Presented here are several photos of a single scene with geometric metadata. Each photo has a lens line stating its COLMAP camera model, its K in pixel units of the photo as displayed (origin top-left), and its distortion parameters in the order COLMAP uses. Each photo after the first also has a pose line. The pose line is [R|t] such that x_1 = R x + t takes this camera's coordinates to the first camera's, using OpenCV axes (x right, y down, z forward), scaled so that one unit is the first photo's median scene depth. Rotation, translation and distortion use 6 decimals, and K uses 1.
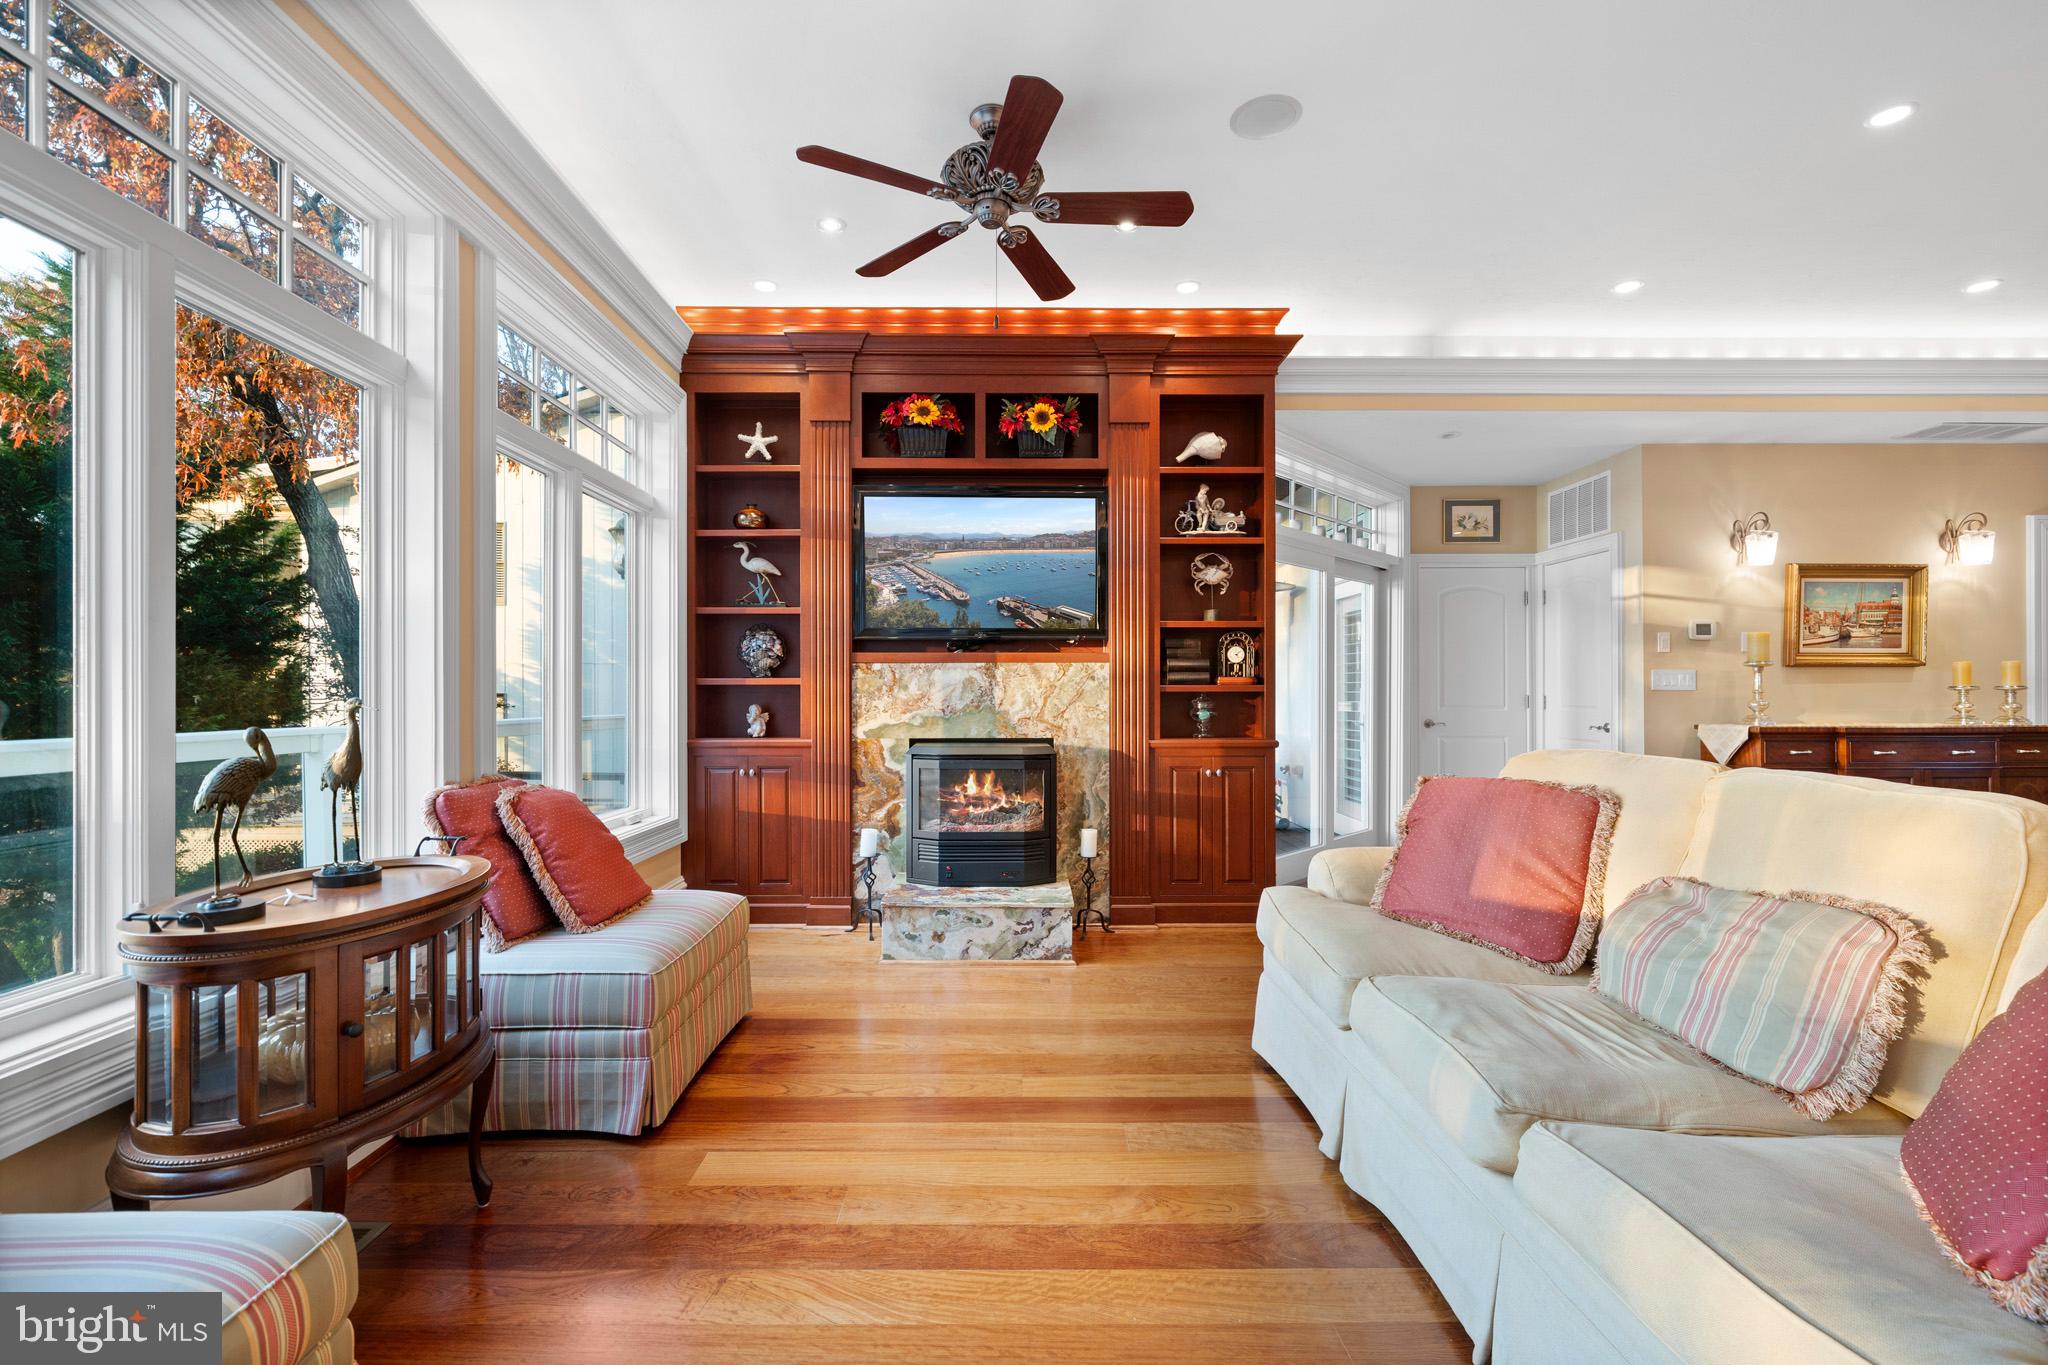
lens RADIAL K [[921.6, 0, 1016.9], [0, 921.6, 694.7], [0, 0, 1]] dist [0.005637, -0.000036]
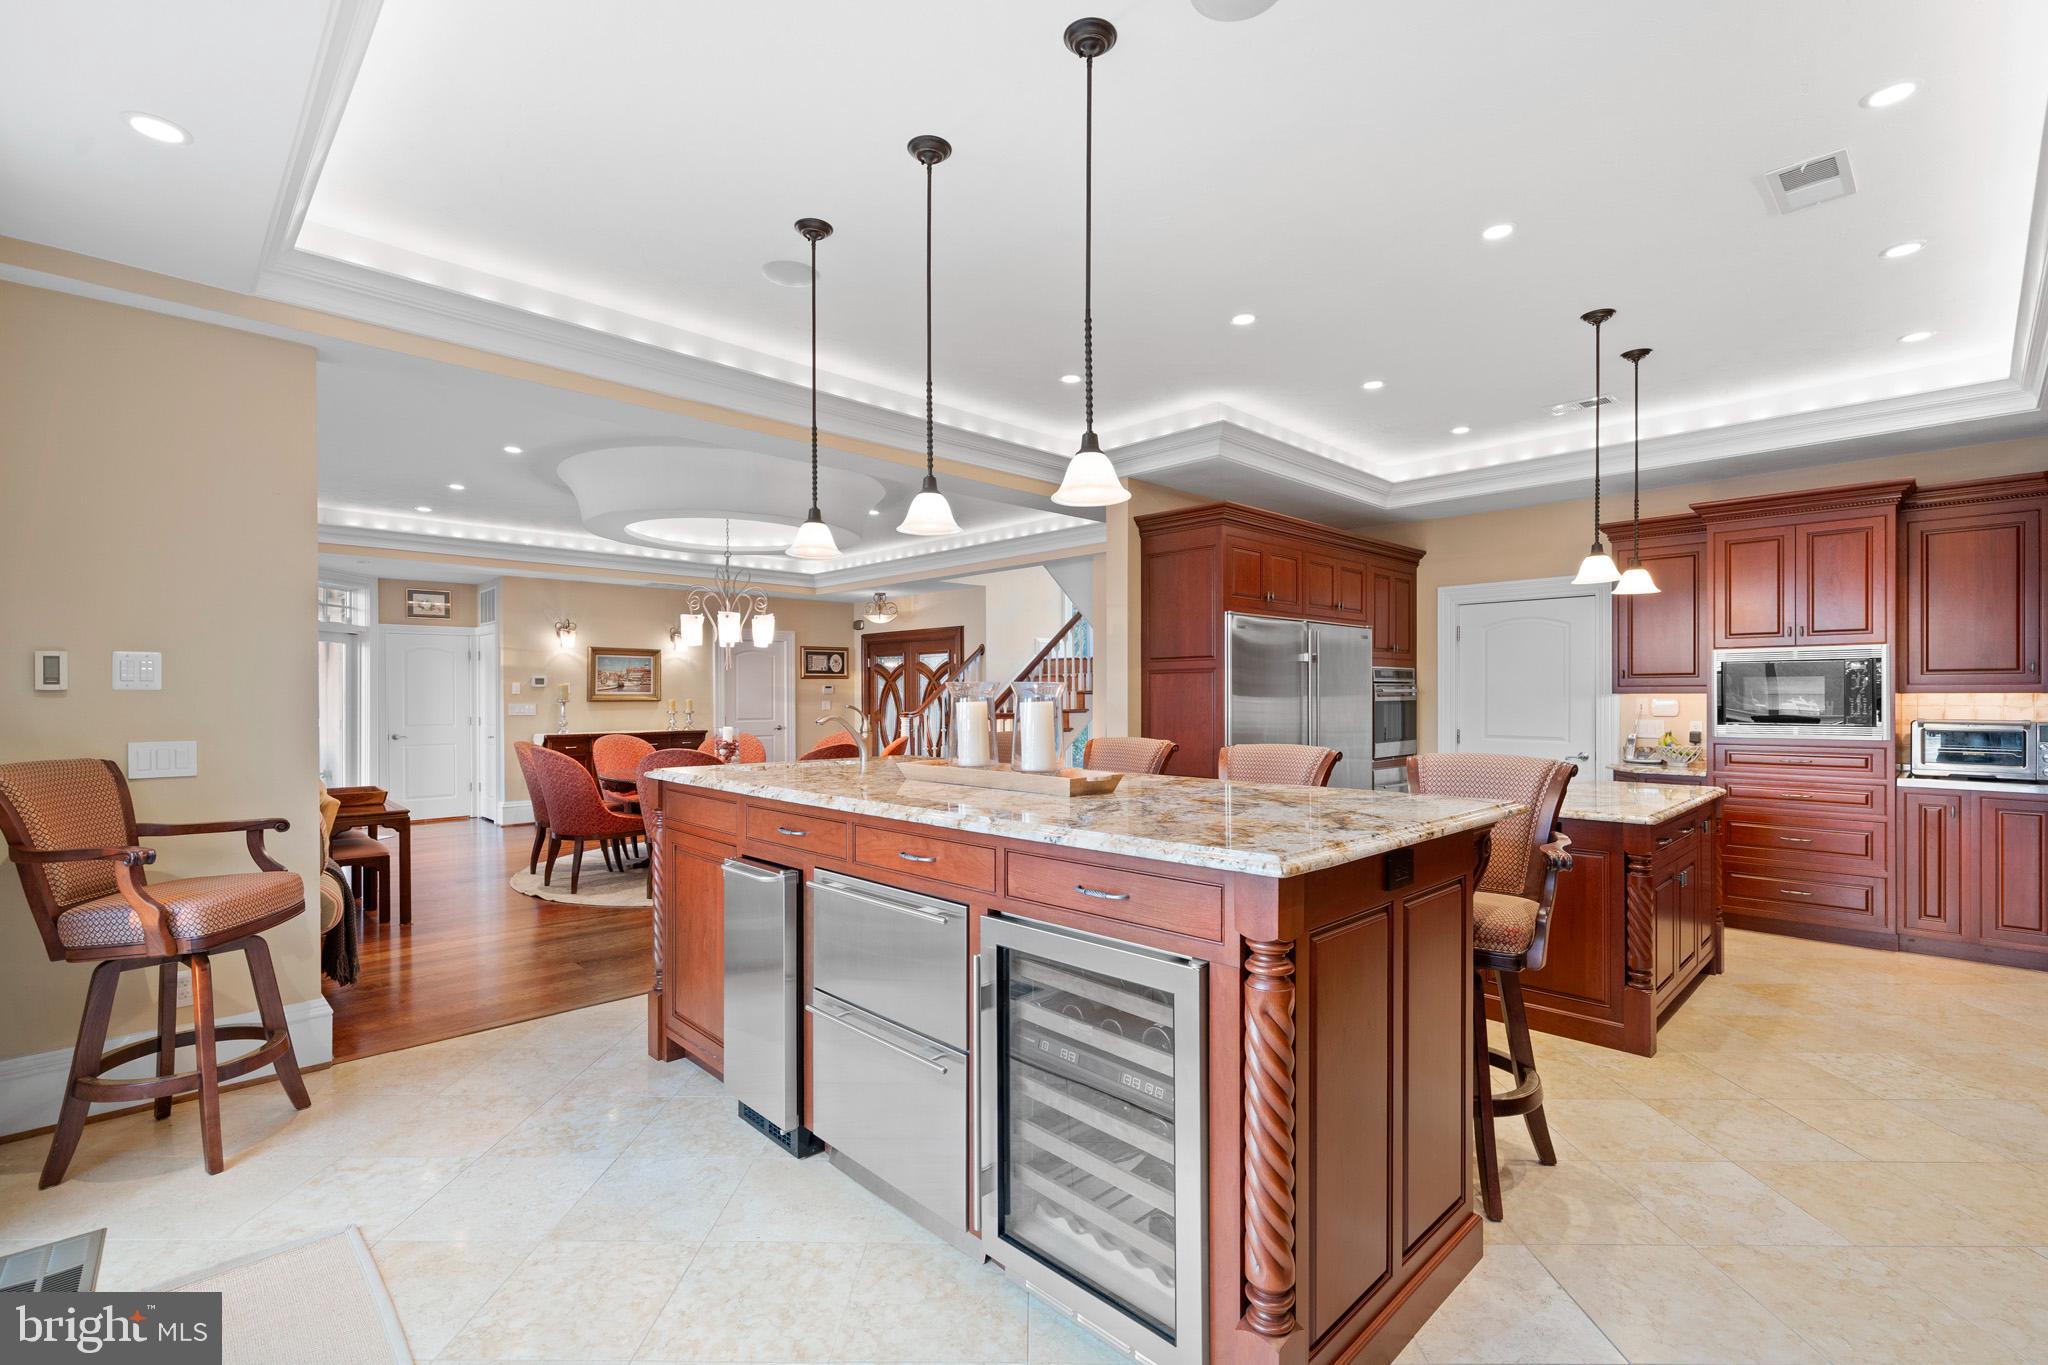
lens RADIAL K [[921.6, 0, 1028.3], [0, 921.6, 692.2], [0, 0, 1]] dist [0.005637, -0.000036]
pose [[0.728341, 0.000206, 0.685215, 0.202204], [0.004420, 0.999978, -0.004999, -0.036506], [-0.685201, 0.006669, 0.728324, -0.981621]]
